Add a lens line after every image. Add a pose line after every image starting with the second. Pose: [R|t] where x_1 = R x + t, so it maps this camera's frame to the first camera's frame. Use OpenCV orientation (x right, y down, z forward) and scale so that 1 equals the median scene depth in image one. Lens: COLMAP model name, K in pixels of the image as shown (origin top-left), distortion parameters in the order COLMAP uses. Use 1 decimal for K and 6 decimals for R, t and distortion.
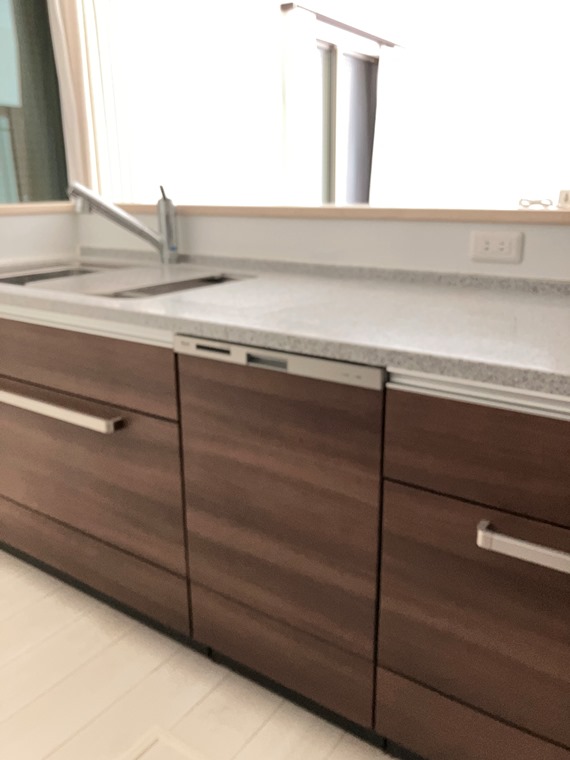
lens RADIAL K [[632.5, 0, 285.0], [0, 632.5, 380.0], [0, 0, 1]] dist [0.000702, -0.000158]
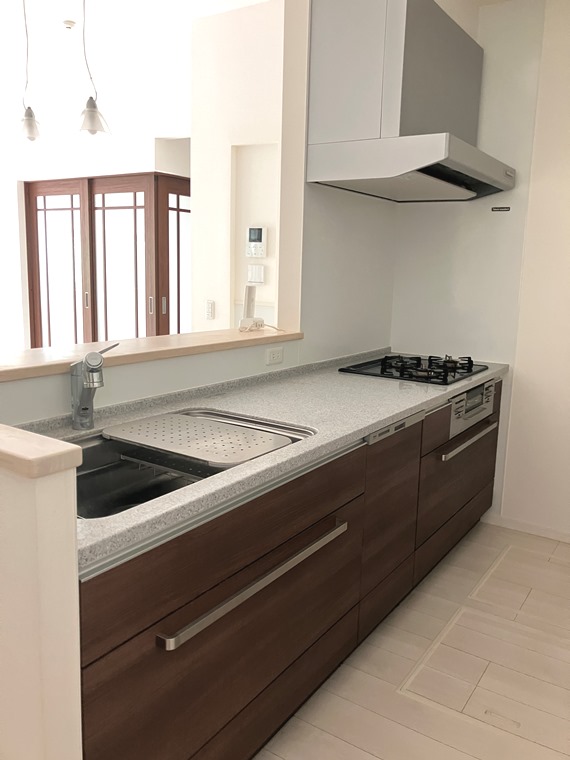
lens RADIAL K [[632.5, 0, 285.0], [0, 632.5, 380.0], [0, 0, 1]] dist [0.000702, -0.000158]
pose [[-0.019538, -0.167388, 0.985697, -1.426261], [0.268041, 0.948919, 0.166455, -0.434848], [-0.963209, 0.267460, 0.026327, 0.946244]]
